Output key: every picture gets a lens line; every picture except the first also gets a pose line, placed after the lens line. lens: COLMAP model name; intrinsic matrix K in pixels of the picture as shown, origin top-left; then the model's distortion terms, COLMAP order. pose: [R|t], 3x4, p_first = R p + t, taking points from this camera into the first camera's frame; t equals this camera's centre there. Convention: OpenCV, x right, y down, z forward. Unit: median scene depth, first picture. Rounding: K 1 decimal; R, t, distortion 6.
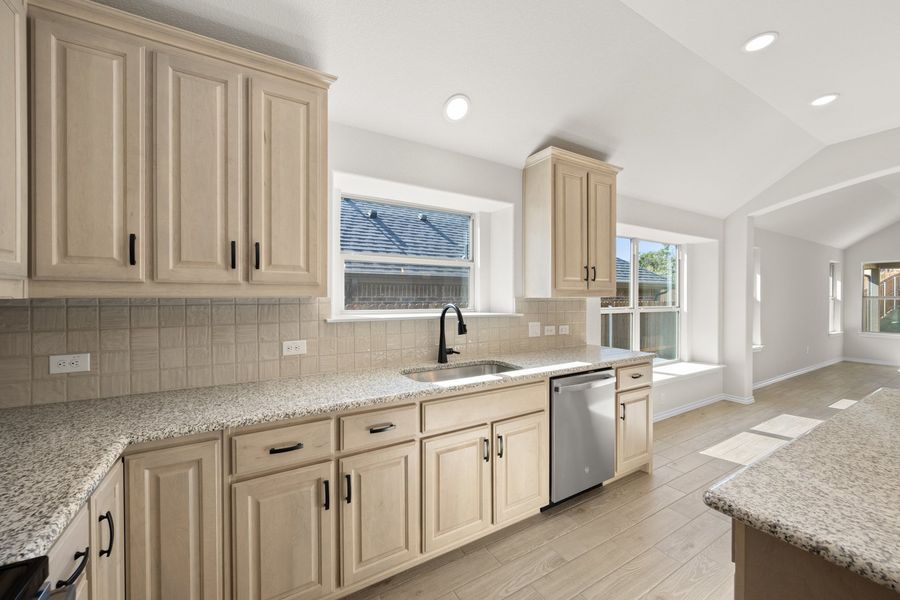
lens RADIAL K [[351.4, 0, 452.2], [0, 351.4, 298.4], [0, 0, 1]] dist [-0.000218, 0.001497]
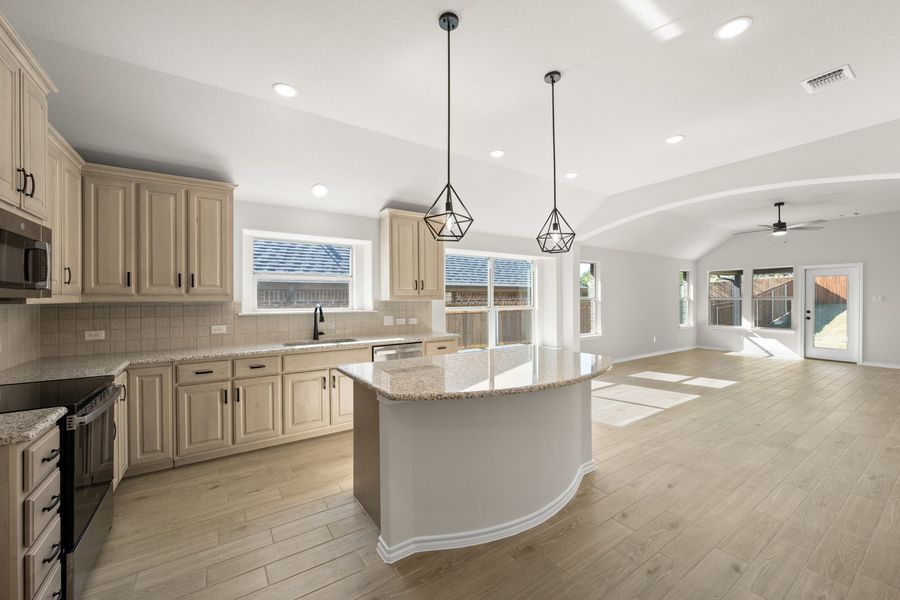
lens RADIAL K [[351.4, 0, 451.9], [0, 351.4, 298.4], [0, 0, 1]] dist [-0.000218, 0.001497]
pose [[0.998741, -0.006569, 0.049740, 0.684151], [0.006934, 0.999950, -0.007179, 0.003591], [-0.049691, 0.007515, 0.998736, -0.891913]]
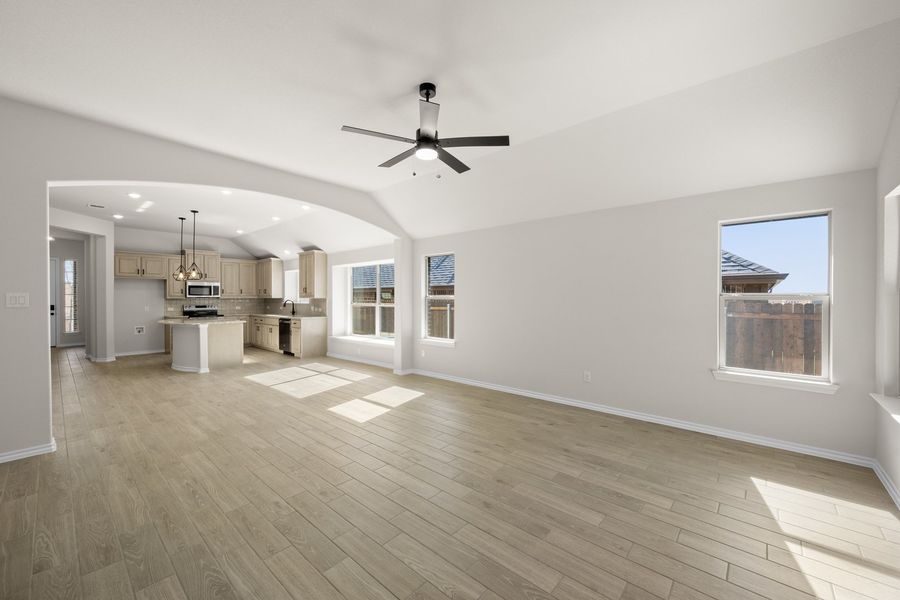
lens RADIAL K [[351.4, 0, 450.0], [0, 351.4, 298.4], [0, 0, 1]] dist [-0.000218, 0.001497]
pose [[0.300602, 0.001092, -0.953749, 5.392124], [-0.002524, 0.999997, 0.000349, -0.005548], [0.953746, 0.002303, 0.300604, 1.901075]]
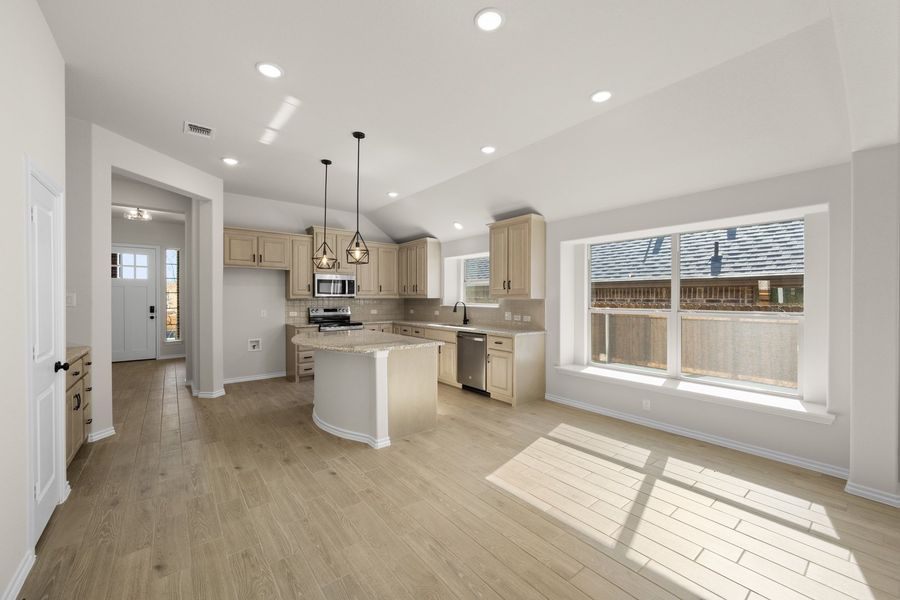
lens RADIAL K [[351.4, 0, 453.5], [0, 351.4, 298.7], [0, 0, 1]] dist [-0.000218, 0.001497]
pose [[0.135795, 0.002703, -0.990733, 3.121085], [-0.006578, 0.999977, 0.001827, -0.004887], [0.990715, 0.006269, 0.135810, 0.736975]]
